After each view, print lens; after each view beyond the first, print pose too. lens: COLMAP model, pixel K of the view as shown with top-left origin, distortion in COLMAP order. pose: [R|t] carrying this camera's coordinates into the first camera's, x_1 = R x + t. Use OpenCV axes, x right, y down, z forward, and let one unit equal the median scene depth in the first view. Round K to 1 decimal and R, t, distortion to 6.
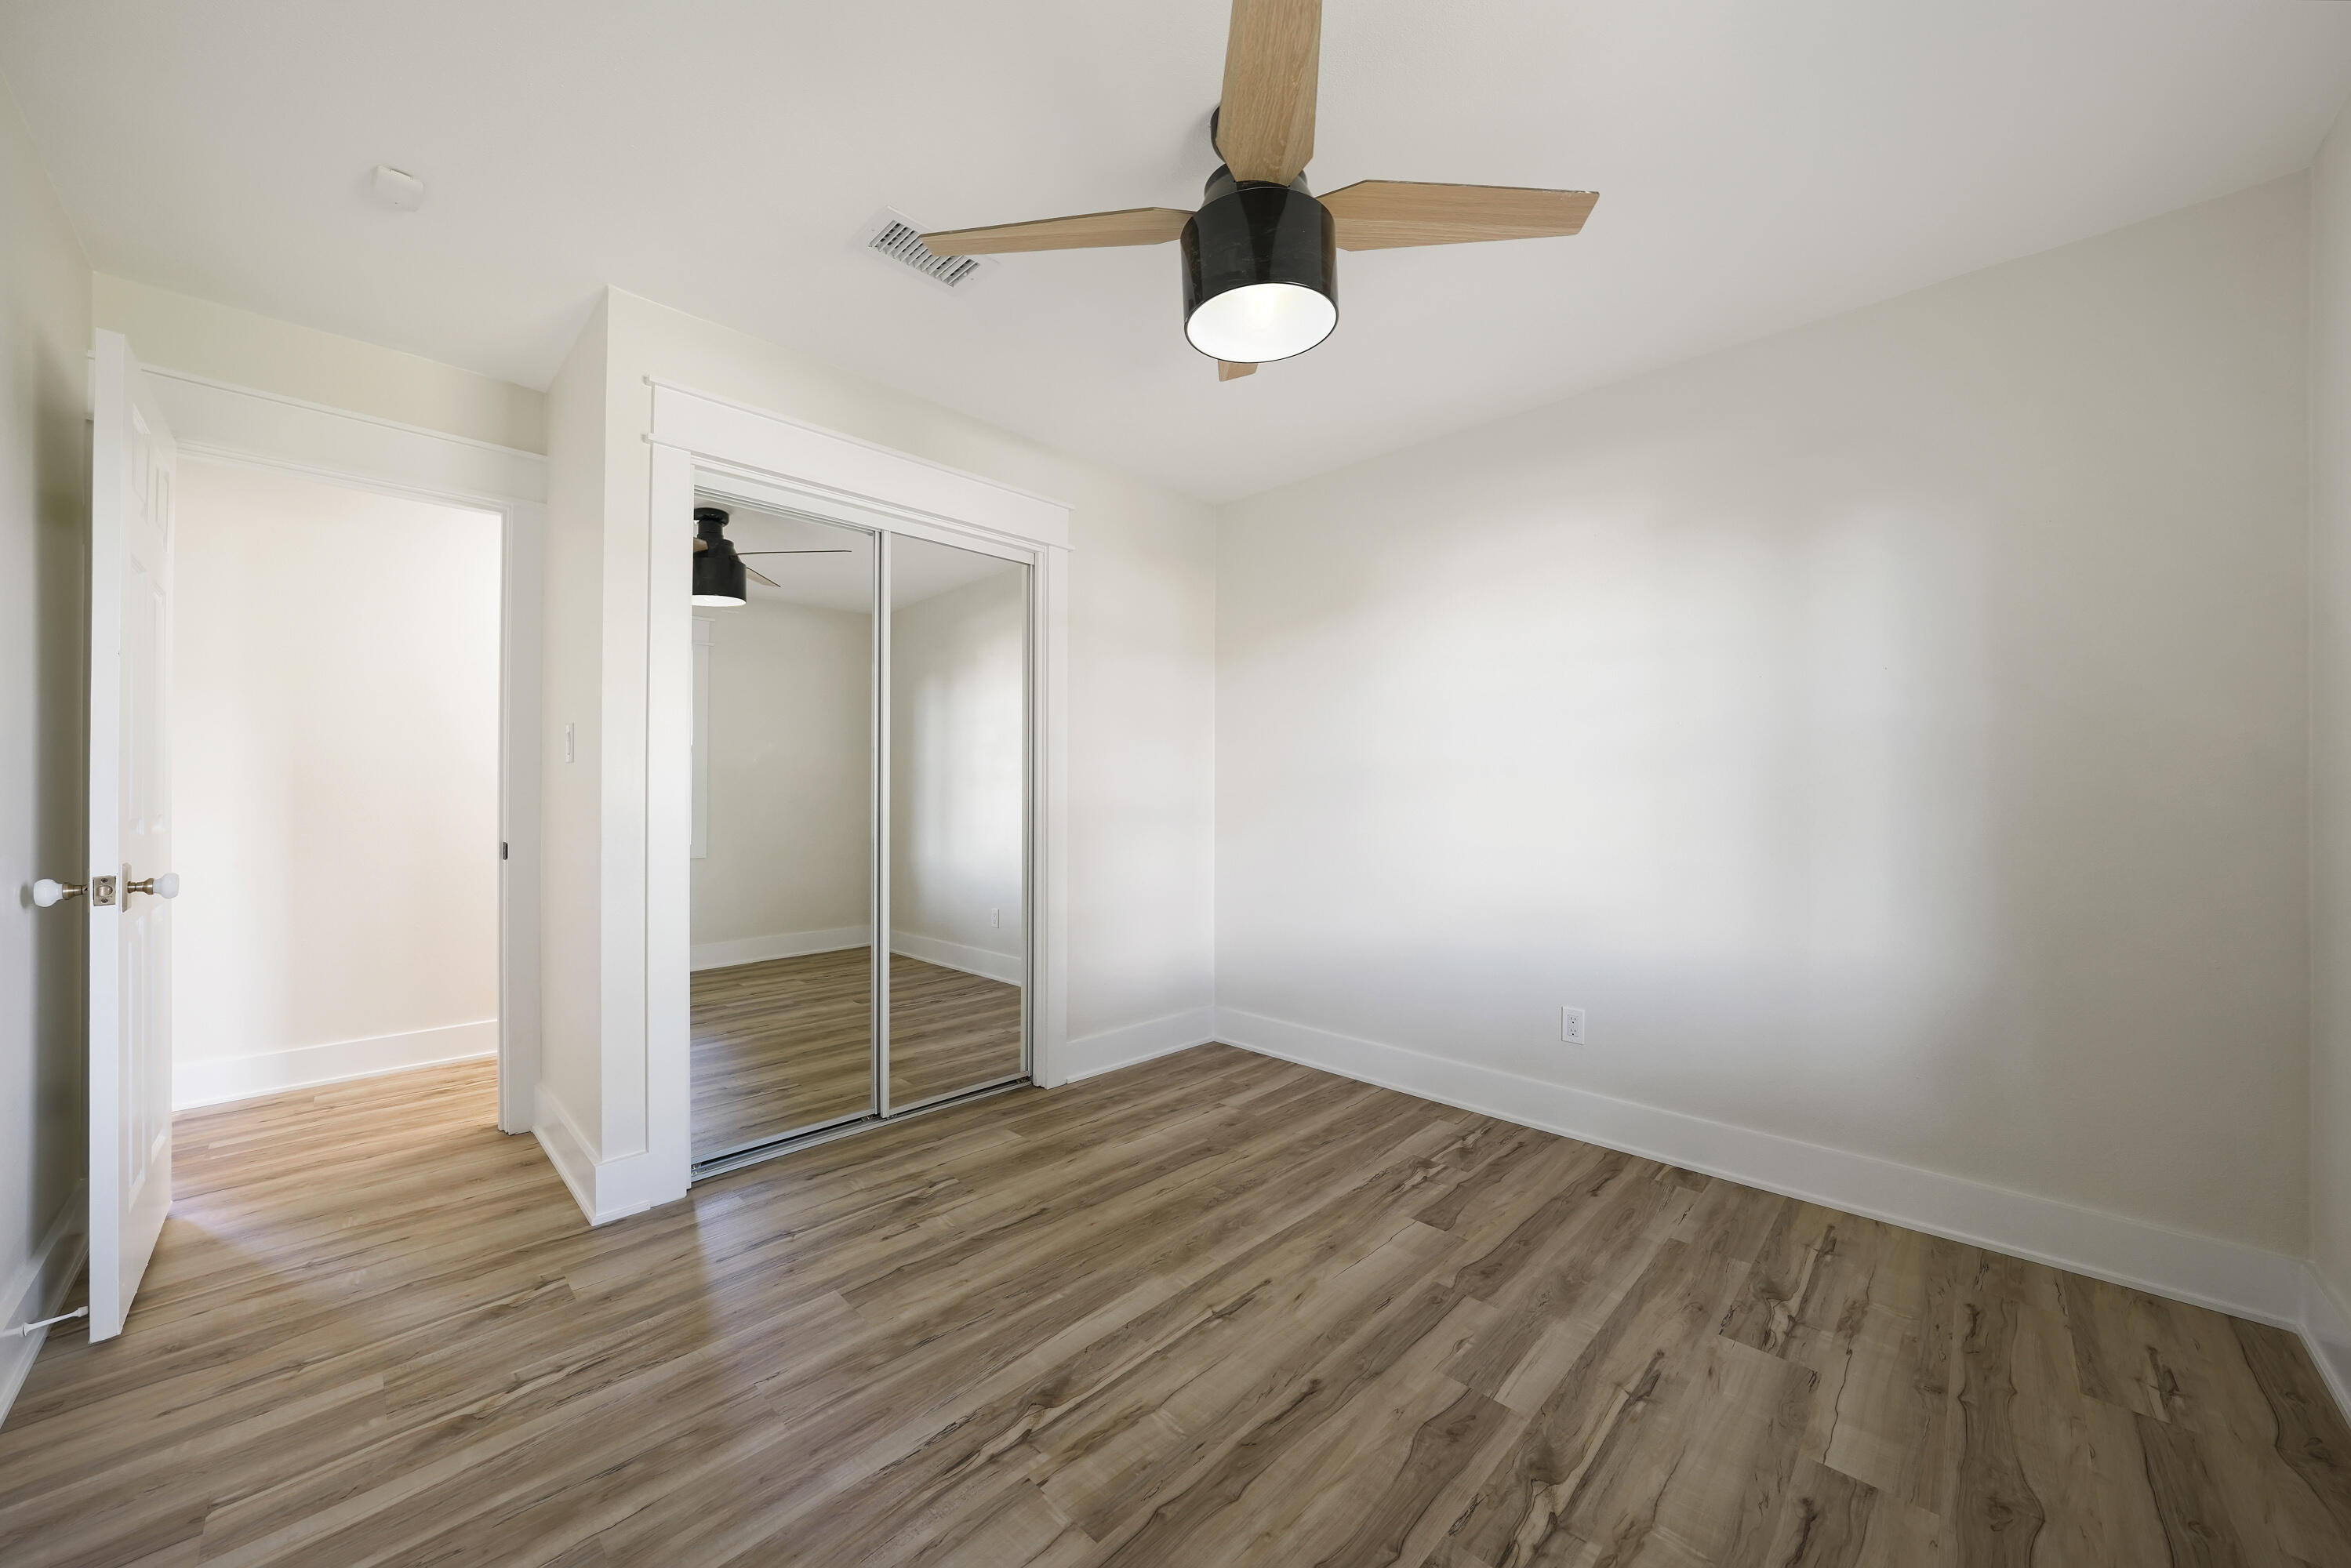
lens RADIAL K [[849.3, 0, 1181.2], [0, 849.3, 784.3], [0, 0, 1]] dist [-0.020449, 0.002902]
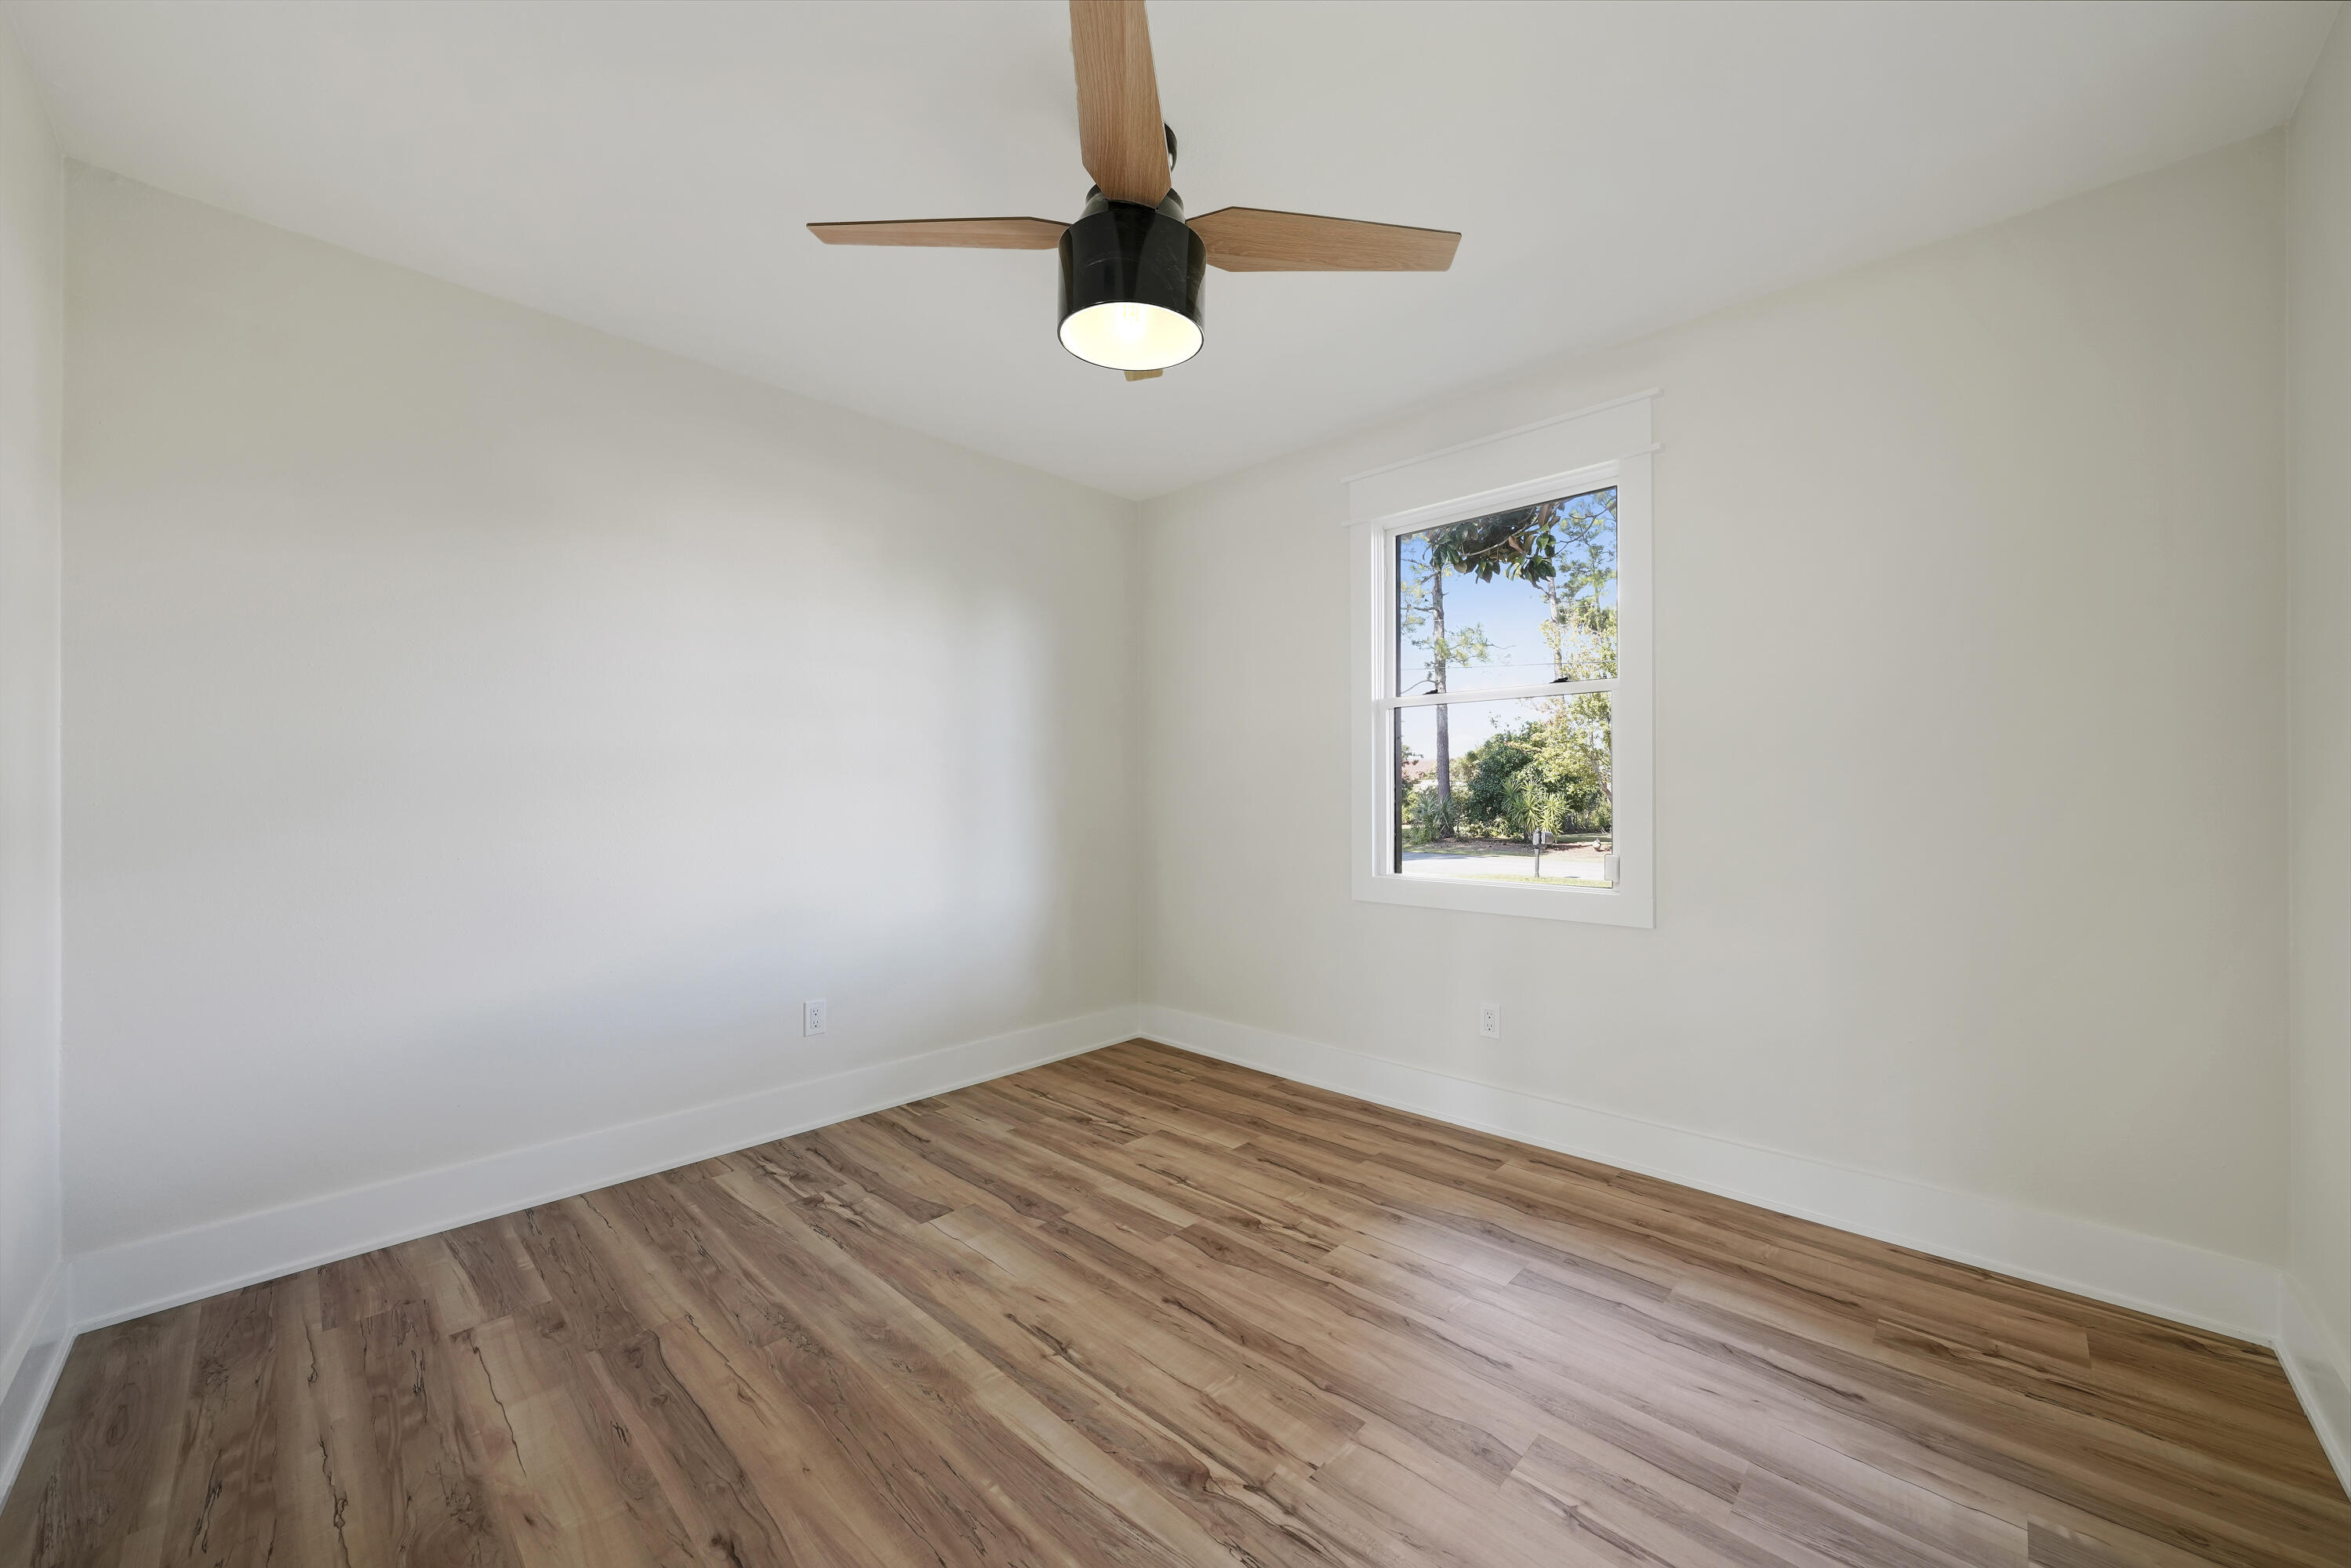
lens RADIAL K [[880.2, 0, 1169.4], [0, 880.2, 790.4], [0, 0, 1]] dist [-0.016114, 0.001397]
pose [[0.000504, -0.001276, 0.999999, -0.804272], [-0.004379, 0.999990, 0.001278, 0.010592], [-0.999990, -0.004379, 0.000499, 0.776352]]
